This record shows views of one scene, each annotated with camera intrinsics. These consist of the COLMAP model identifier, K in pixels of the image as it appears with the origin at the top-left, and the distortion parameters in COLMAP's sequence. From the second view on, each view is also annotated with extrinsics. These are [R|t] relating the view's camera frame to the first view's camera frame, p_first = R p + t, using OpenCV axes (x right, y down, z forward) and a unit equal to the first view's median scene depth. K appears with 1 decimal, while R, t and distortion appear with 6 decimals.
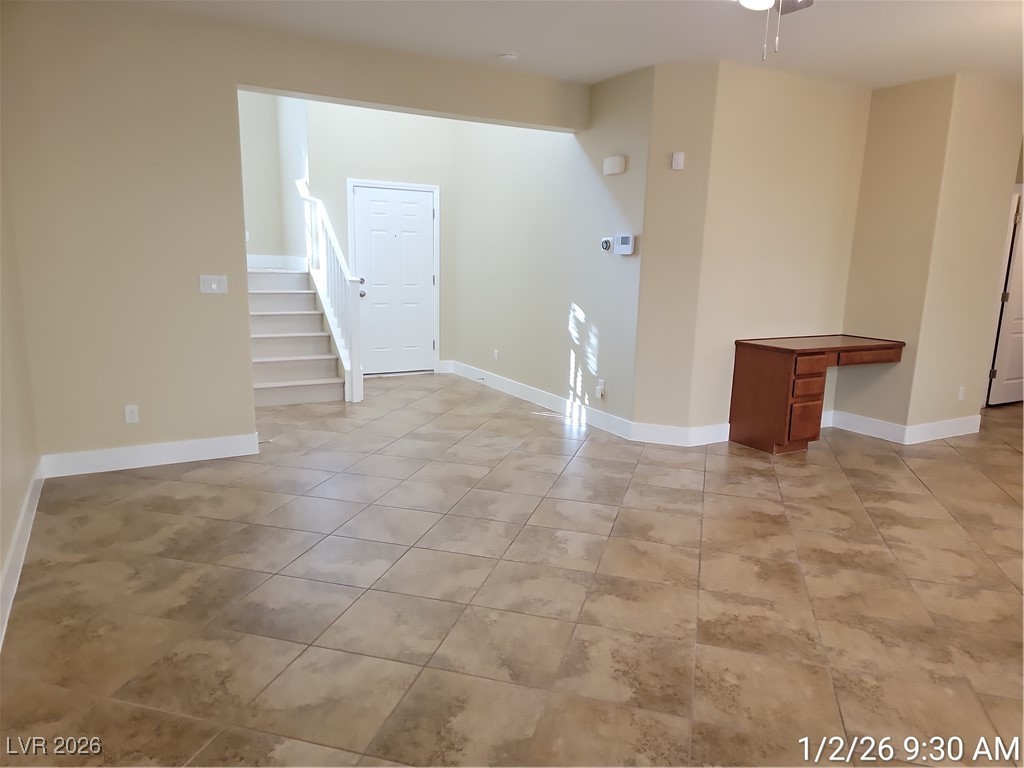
lens RADIAL K [[700.7, 0, 512.7], [0, 700.7, 391.6], [0, 0, 1]] dist [0.078639, -0.054038]
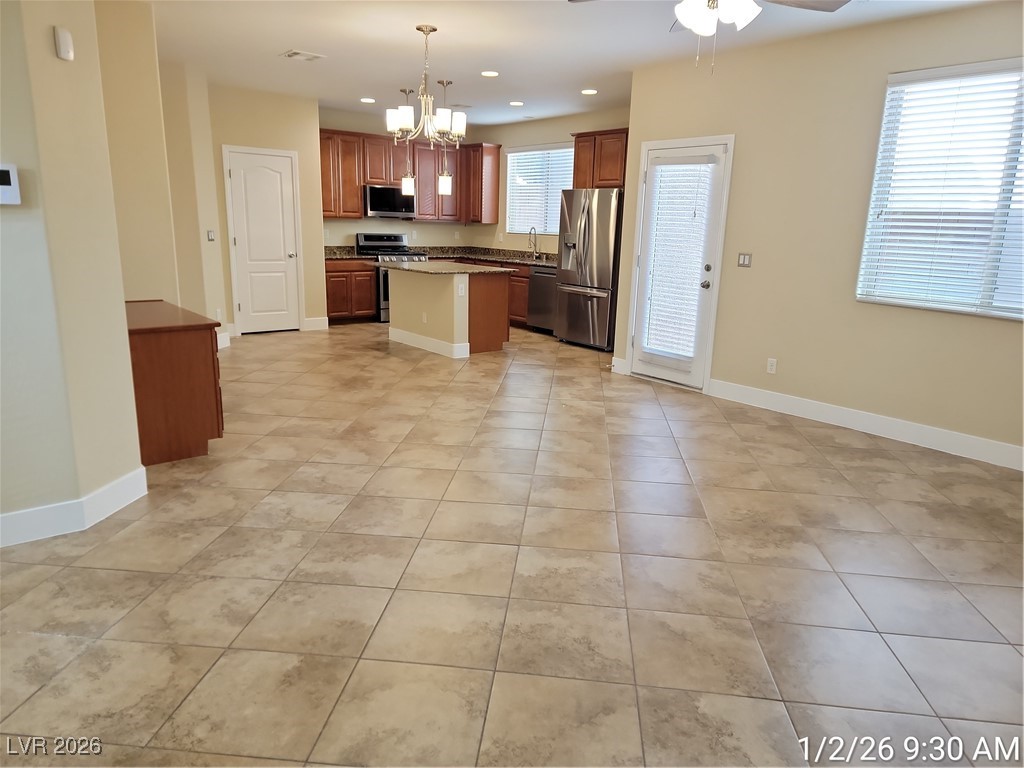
lens RADIAL K [[700.7, 0, 506.8], [0, 700.7, 378.2], [0, 0, 1]] dist [0.078639, -0.054038]
pose [[-0.167675, -0.247682, 0.954221, -0.515147], [0.162857, 0.947667, 0.274598, -0.187905], [-0.972298, 0.201445, -0.118564, 0.861790]]
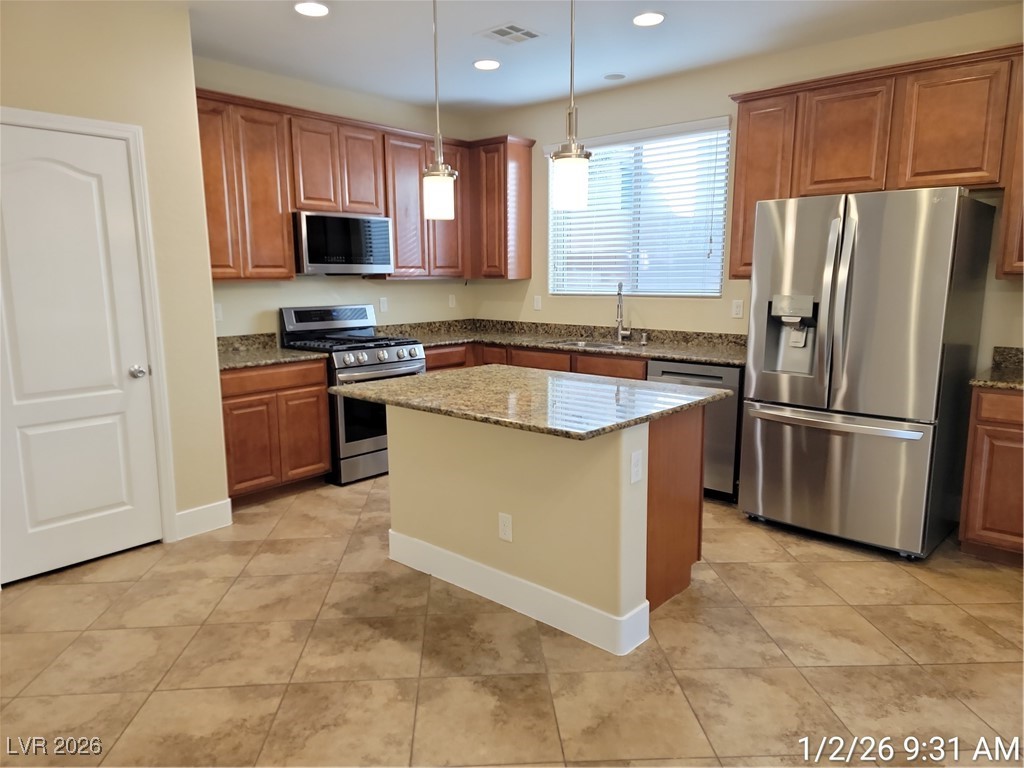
lens RADIAL K [[700.7, 0, 505.0], [0, 700.7, 381.2], [0, 0, 1]] dist [0.078639, -0.054038]
pose [[-0.332716, -0.171594, 0.927284, 0.589947], [0.181824, 0.953182, 0.241627, -0.182397], [-0.925332, 0.248995, -0.285940, 0.981615]]
